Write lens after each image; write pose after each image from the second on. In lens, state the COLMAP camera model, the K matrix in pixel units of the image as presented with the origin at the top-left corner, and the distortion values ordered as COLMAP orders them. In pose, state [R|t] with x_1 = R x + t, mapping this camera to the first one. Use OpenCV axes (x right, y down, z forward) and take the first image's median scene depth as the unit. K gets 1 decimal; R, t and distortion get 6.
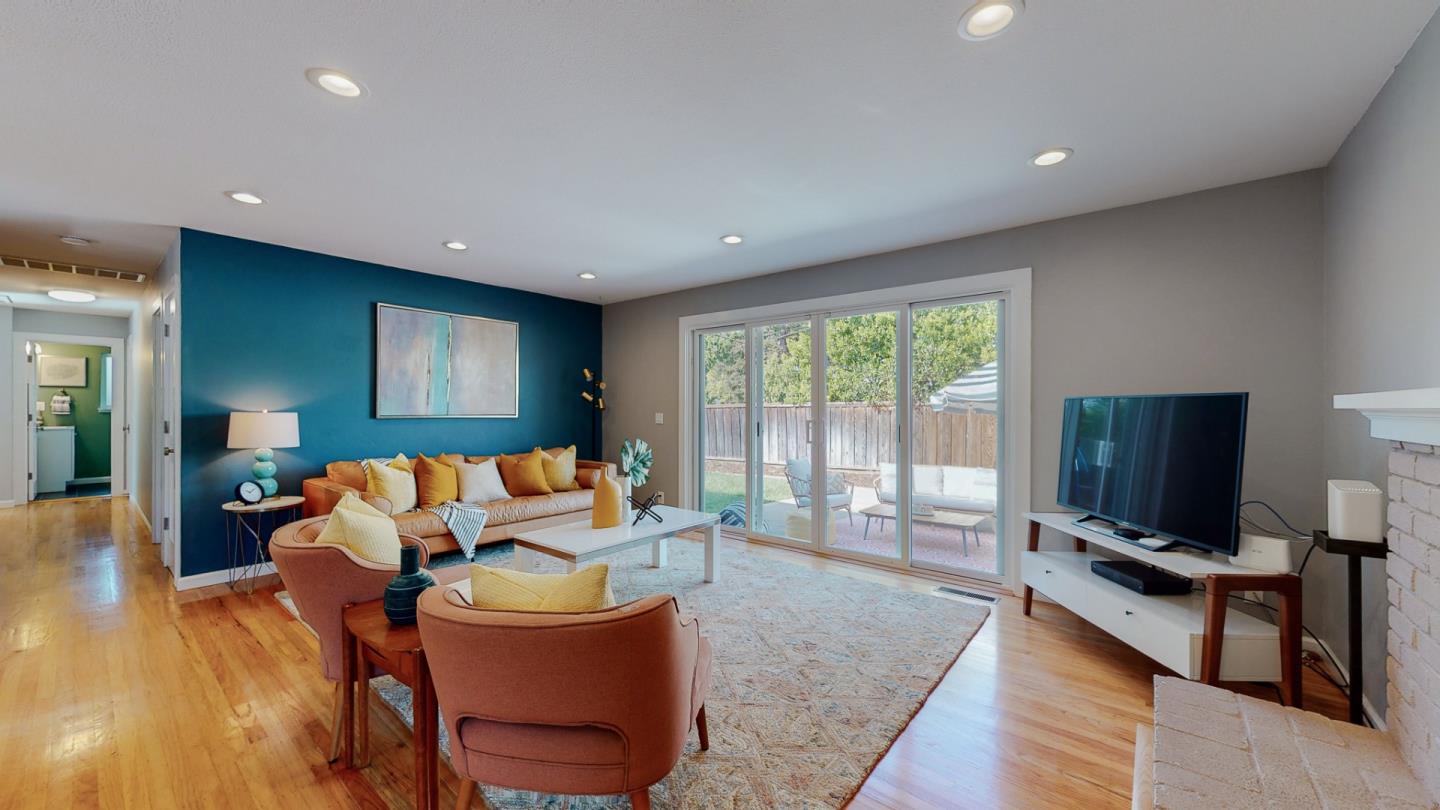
lens RADIAL K [[532.1, 0, 715.4], [0, 532.1, 405.4], [0, 0, 1]] dist [-0.001787, 0.000712]
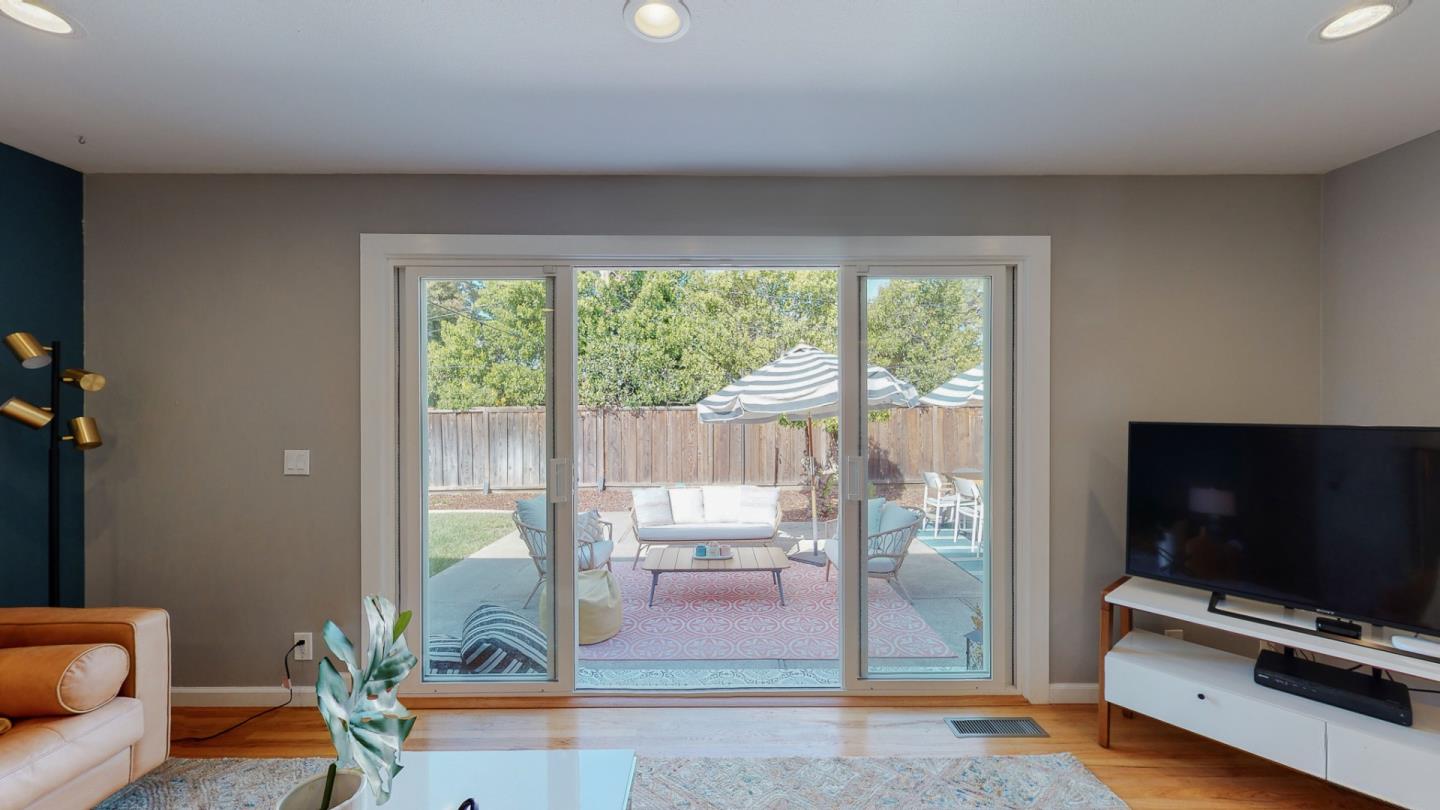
lens RADIAL K [[532.1, 0, 723.3], [0, 532.1, 403.0], [0, 0, 1]] dist [-0.001787, 0.000712]
pose [[0.762927, -0.000601, 0.646484, -0.115790], [0.002172, 0.999996, -0.001634, -0.021073], [-0.646481, 0.002651, 0.762926, 0.434177]]
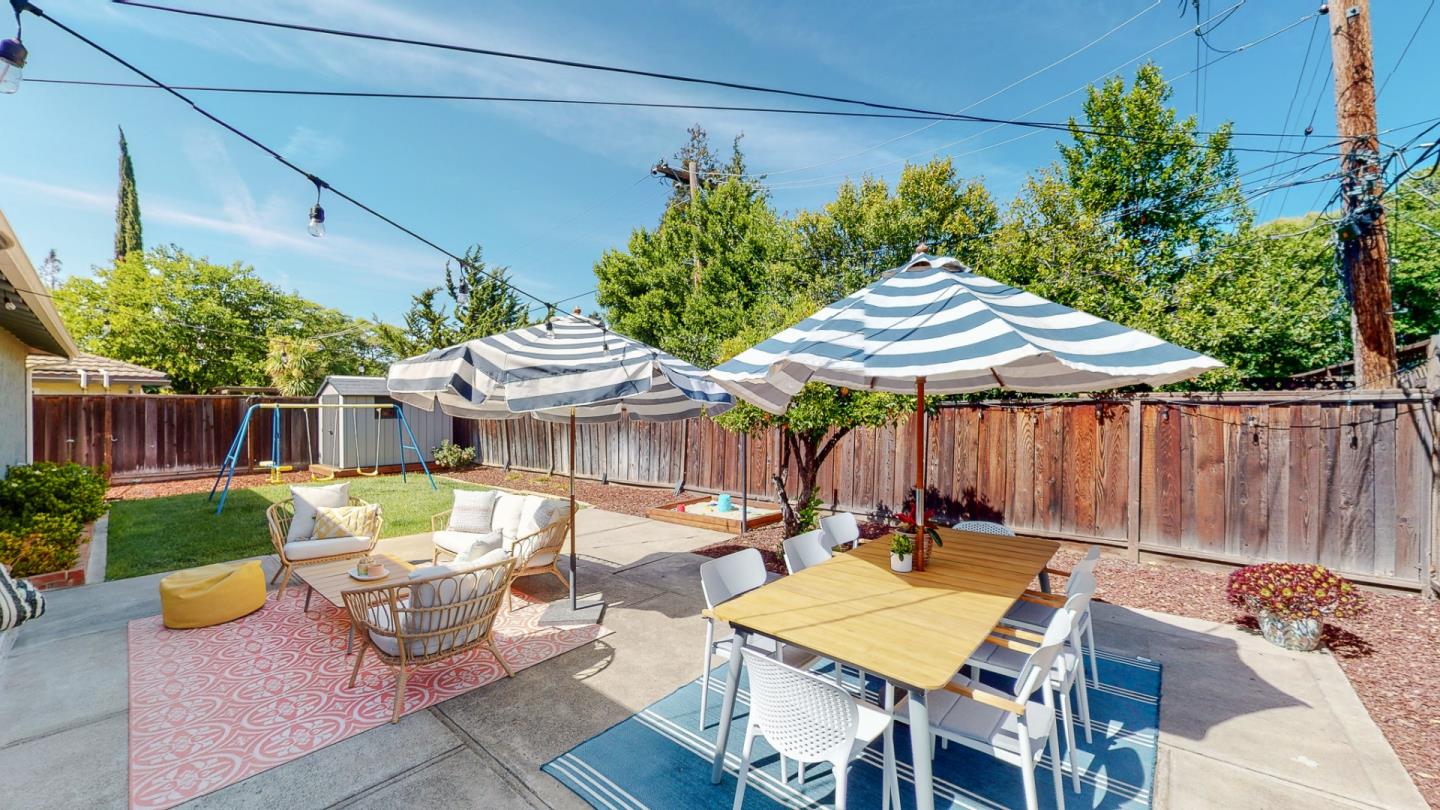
lens RADIAL K [[532.1, 0, 709.2], [0, 532.1, 406.8], [0, 0, 1]] dist [-0.001787, 0.000712]
pose [[0.999529, -0.005321, -0.030224, 0.888148], [0.005386, 0.999983, 0.002066, -0.007302], [0.030212, -0.002227, 0.999541, 0.379912]]
